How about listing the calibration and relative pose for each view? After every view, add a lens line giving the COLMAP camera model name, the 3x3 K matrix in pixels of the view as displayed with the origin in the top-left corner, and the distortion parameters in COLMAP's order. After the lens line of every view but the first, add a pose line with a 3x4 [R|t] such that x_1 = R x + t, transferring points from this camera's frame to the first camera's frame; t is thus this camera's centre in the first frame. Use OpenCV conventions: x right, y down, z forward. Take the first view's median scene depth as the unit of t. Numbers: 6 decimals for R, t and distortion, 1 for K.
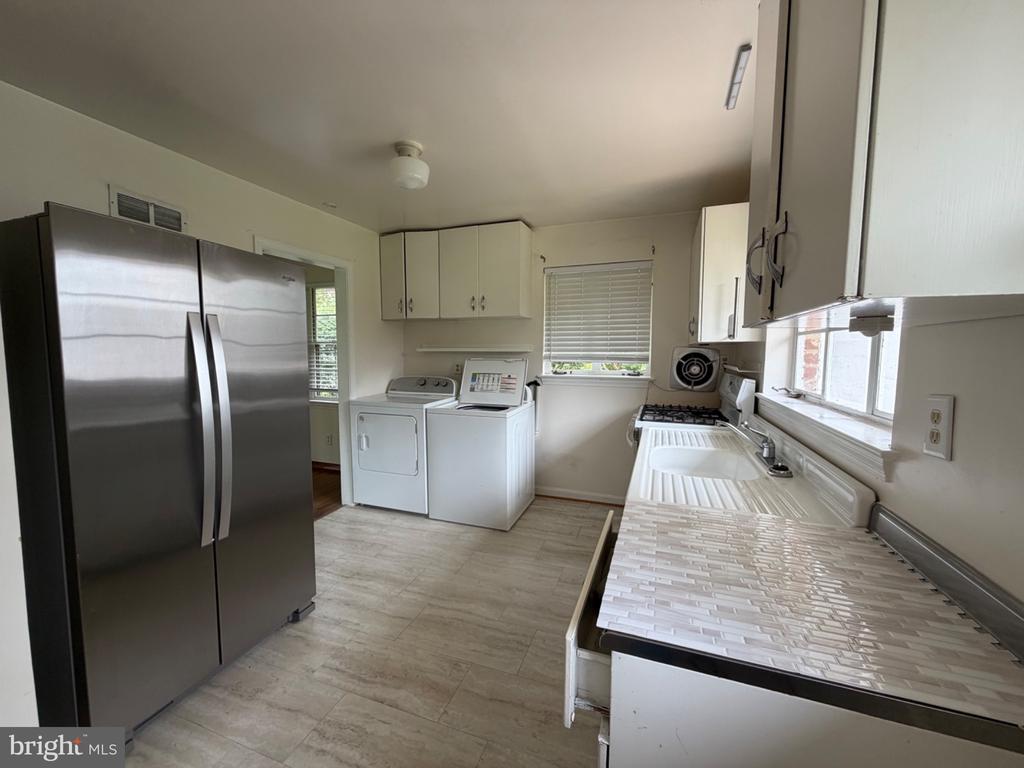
lens RADIAL K [[407.6, 0, 505.0], [0, 407.6, 384.0], [0, 0, 1]] dist [0.000814, 0.000008]
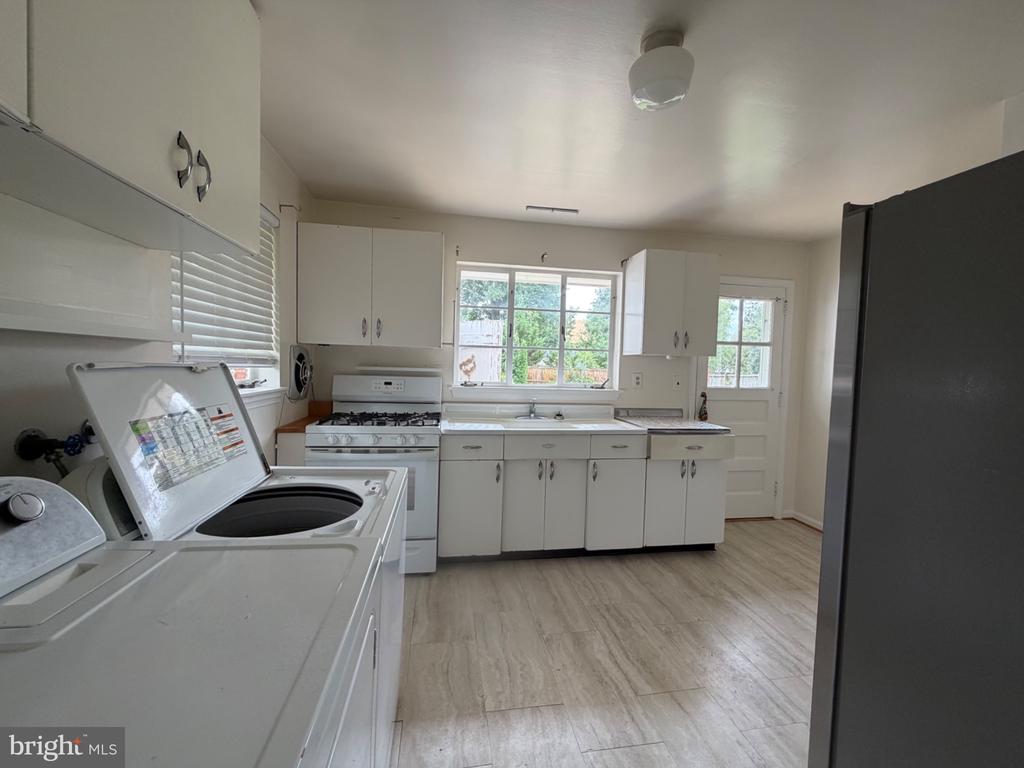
lens RADIAL K [[407.6, 0, 505.0], [0, 407.6, 384.0], [0, 0, 1]] dist [0.000814, 0.000008]
pose [[-0.495377, -0.061035, 0.866531, -0.691822], [0.032221, 0.995551, 0.088543, -0.111484], [-0.868080, 0.071782, -0.491207, 1.554597]]
